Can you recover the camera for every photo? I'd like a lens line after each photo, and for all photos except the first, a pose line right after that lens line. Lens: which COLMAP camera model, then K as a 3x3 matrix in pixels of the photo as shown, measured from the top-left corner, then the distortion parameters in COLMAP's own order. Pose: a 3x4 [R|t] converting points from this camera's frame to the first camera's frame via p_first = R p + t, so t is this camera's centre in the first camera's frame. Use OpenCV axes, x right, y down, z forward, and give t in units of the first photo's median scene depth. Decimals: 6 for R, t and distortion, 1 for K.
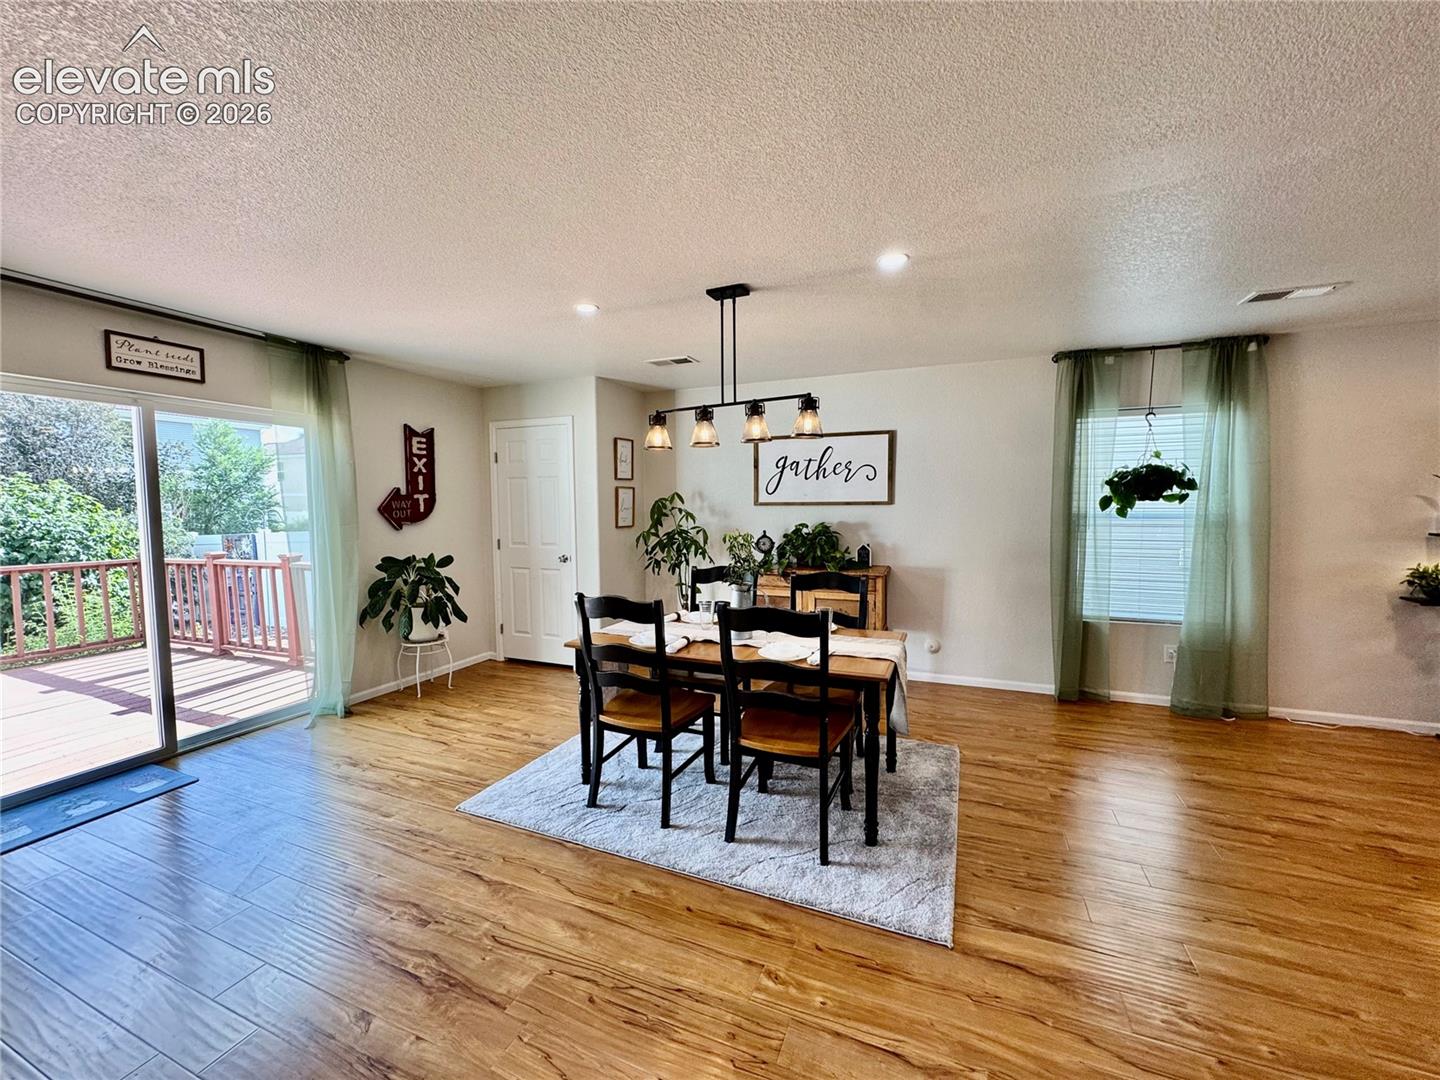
lens RADIAL K [[576.3, 0, 720.6], [0, 576.3, 542.6], [0, 0, 1]] dist [-0.002864, 0.000357]
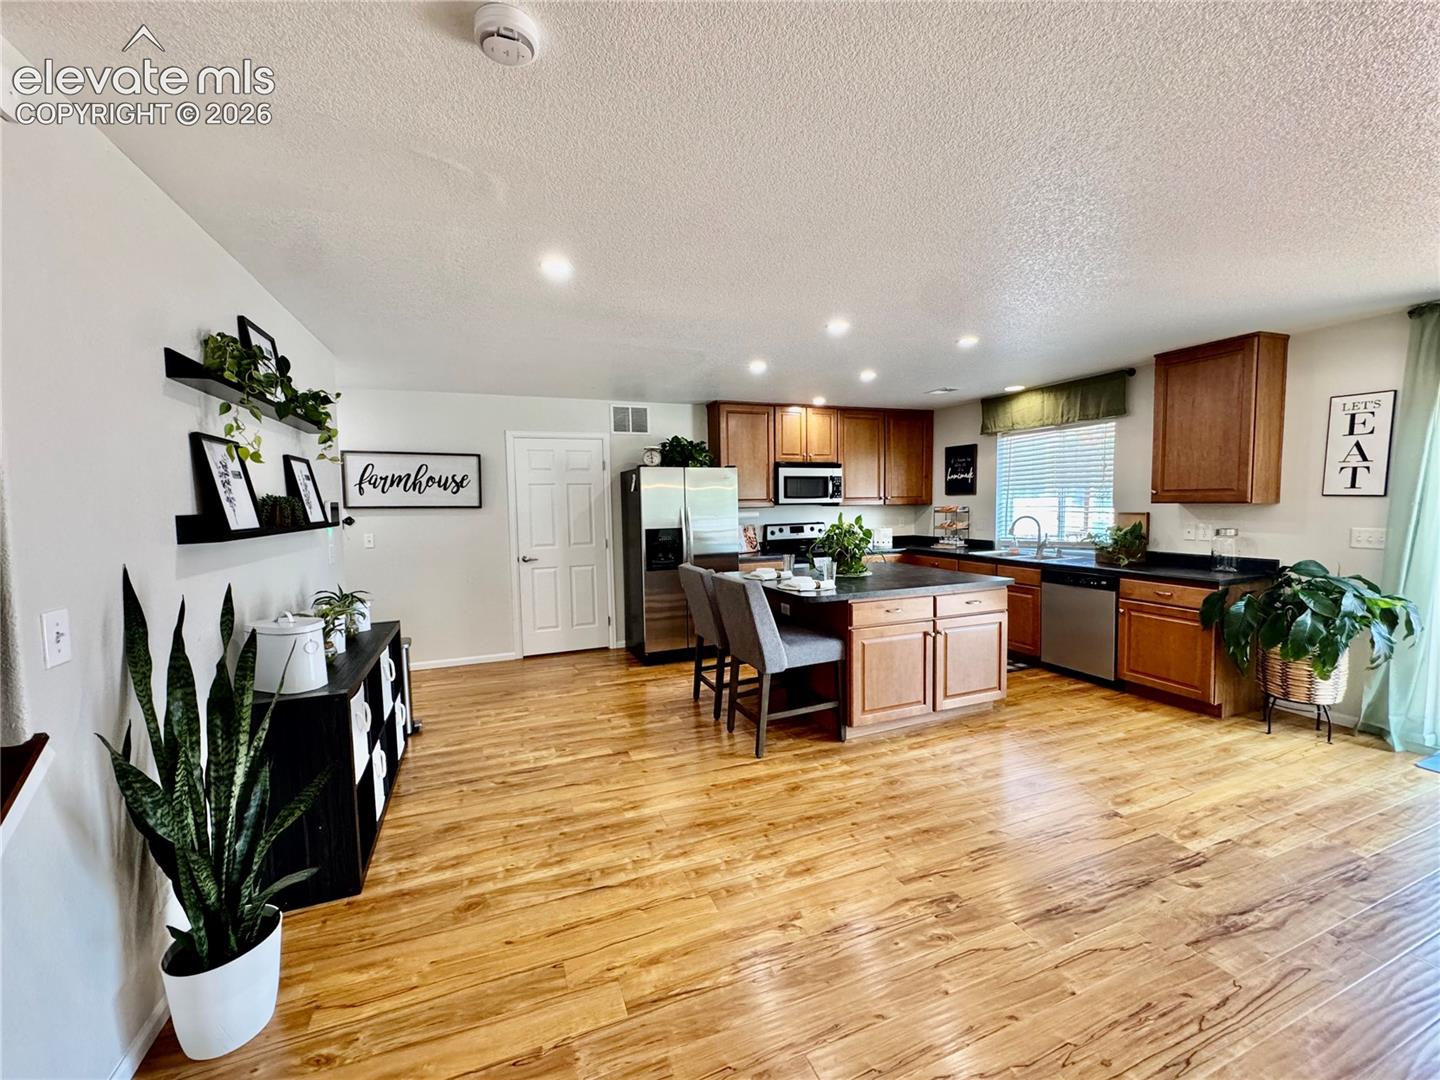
lens RADIAL K [[576.3, 0, 717.7], [0, 576.3, 538.9], [0, 0, 1]] dist [-0.002864, 0.000357]
pose [[-0.722867, 0.063342, -0.688078, 0.388027], [-0.026508, 0.992514, 0.119216, -0.038550], [0.690478, 0.104417, -0.715777, 0.407600]]
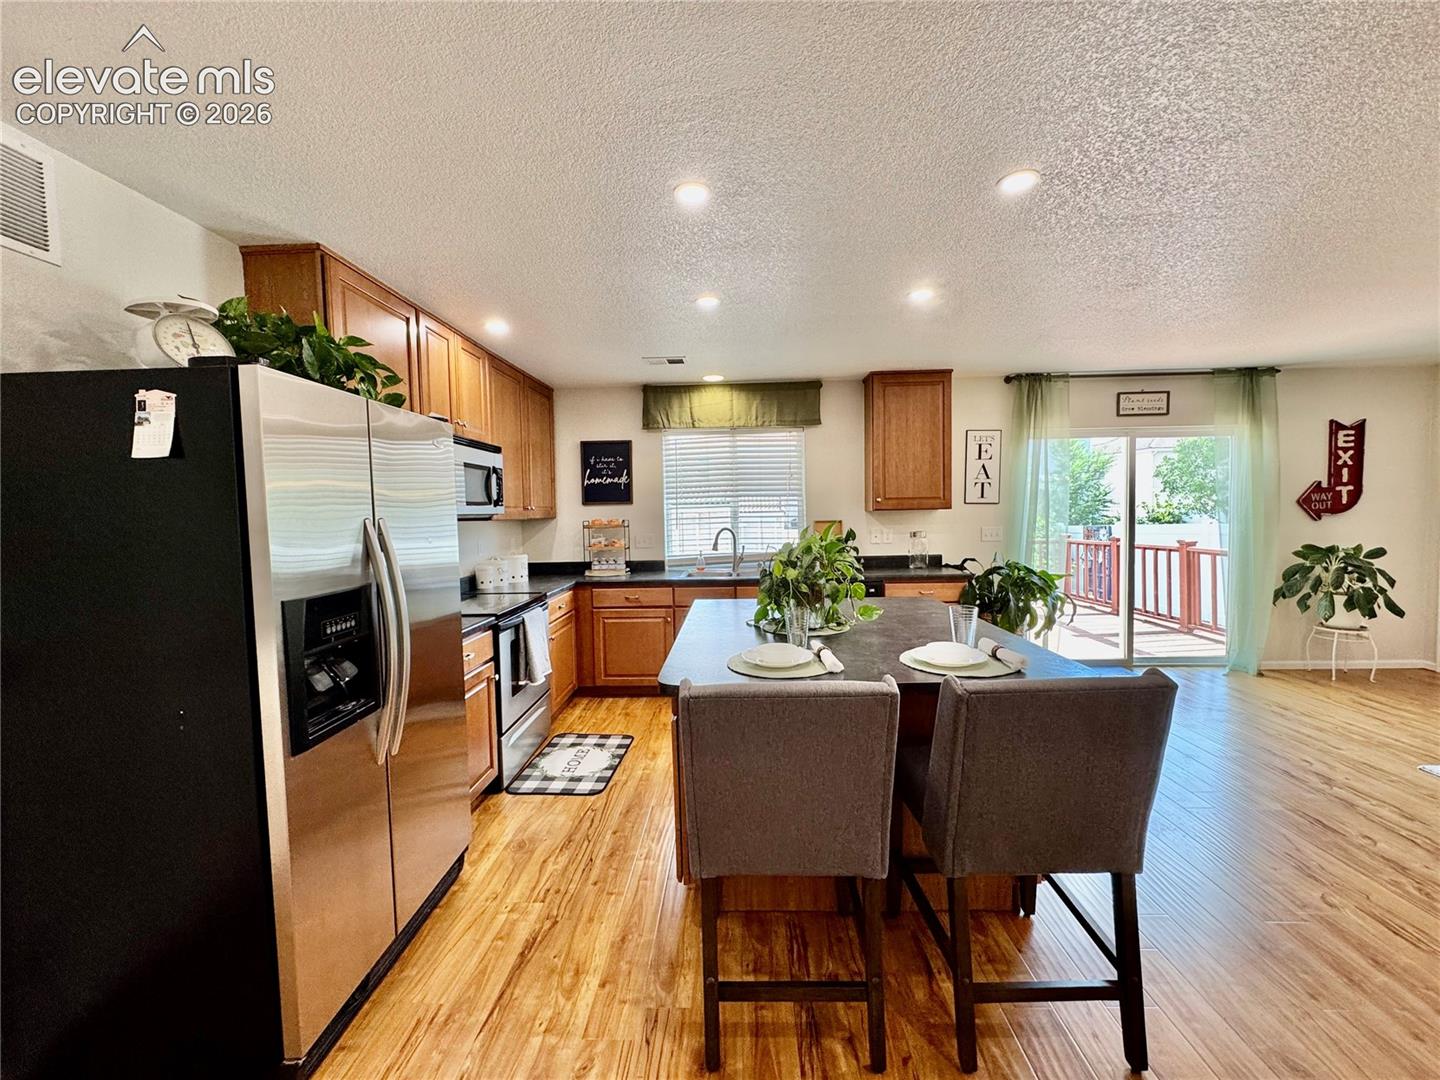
lens RADIAL K [[576.3, 0, 717.7], [0, 576.3, 537.6], [0, 0, 1]] dist [-0.002864, 0.000357]
pose [[0.341640, 0.043764, -0.938811, 0.061257], [-0.046270, 0.998487, 0.029708, 0.029893], [0.938691, 0.033289, 0.343148, -0.414006]]
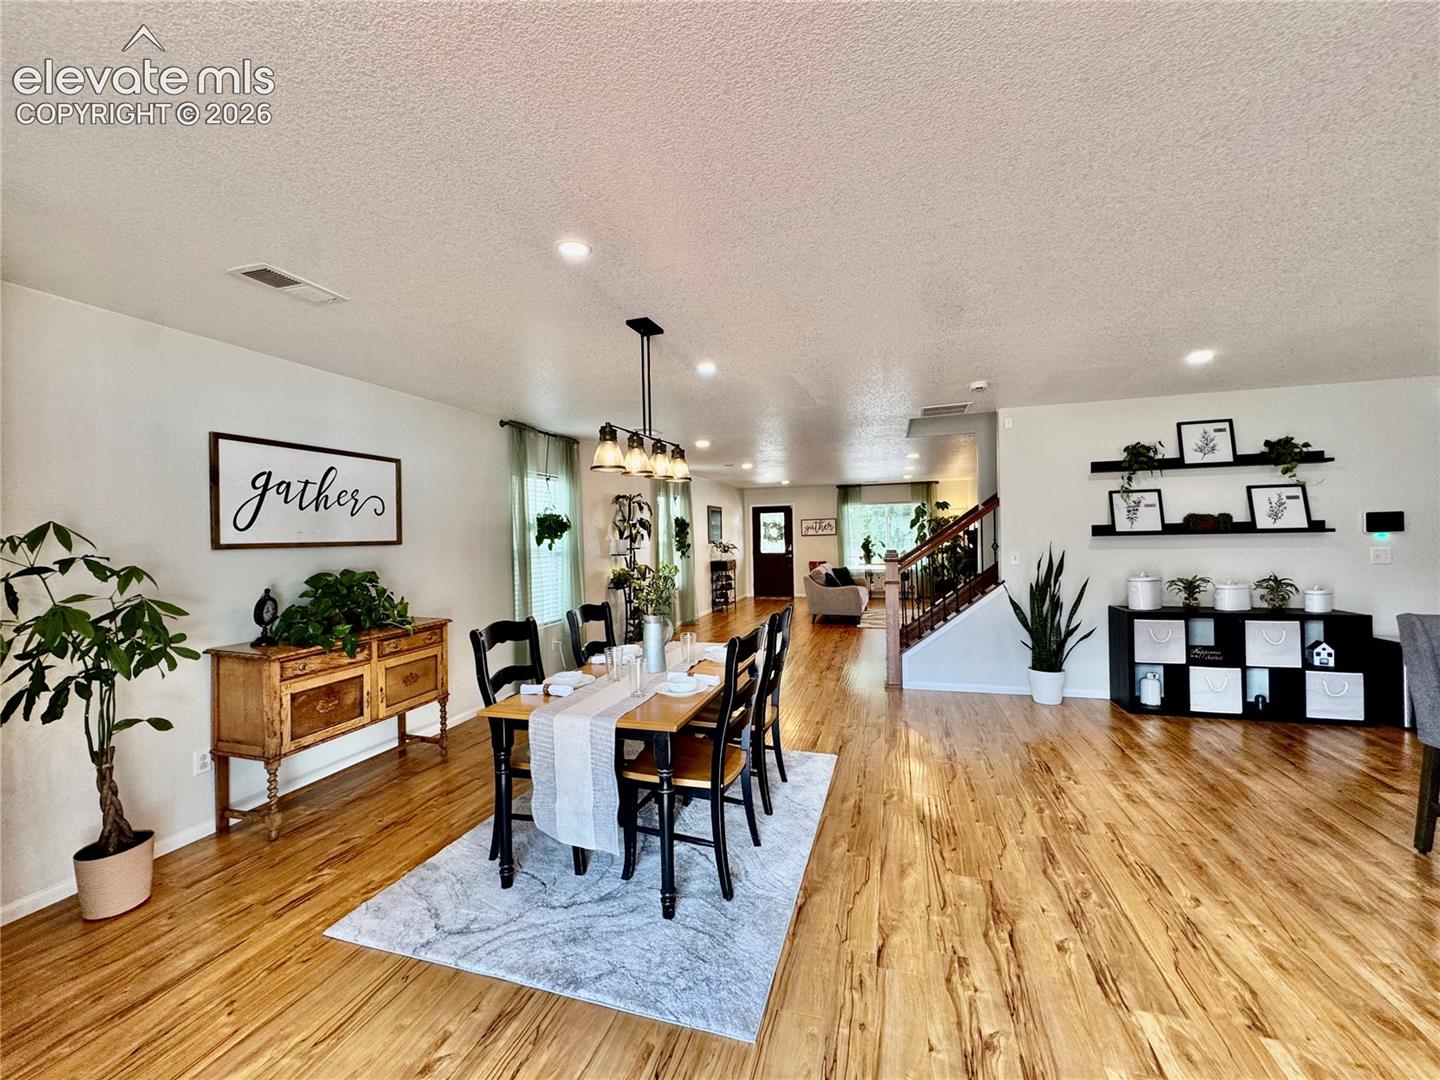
lens RADIAL K [[576.3, 0, 719.9], [0, 576.3, 532.6], [0, 0, 1]] dist [-0.002864, 0.000357]
pose [[-0.095617, 0.014200, 0.995317, -0.652387], [0.089929, 0.995933, -0.005569, -0.037883], [-0.991348, 0.088975, -0.096505, 0.646328]]
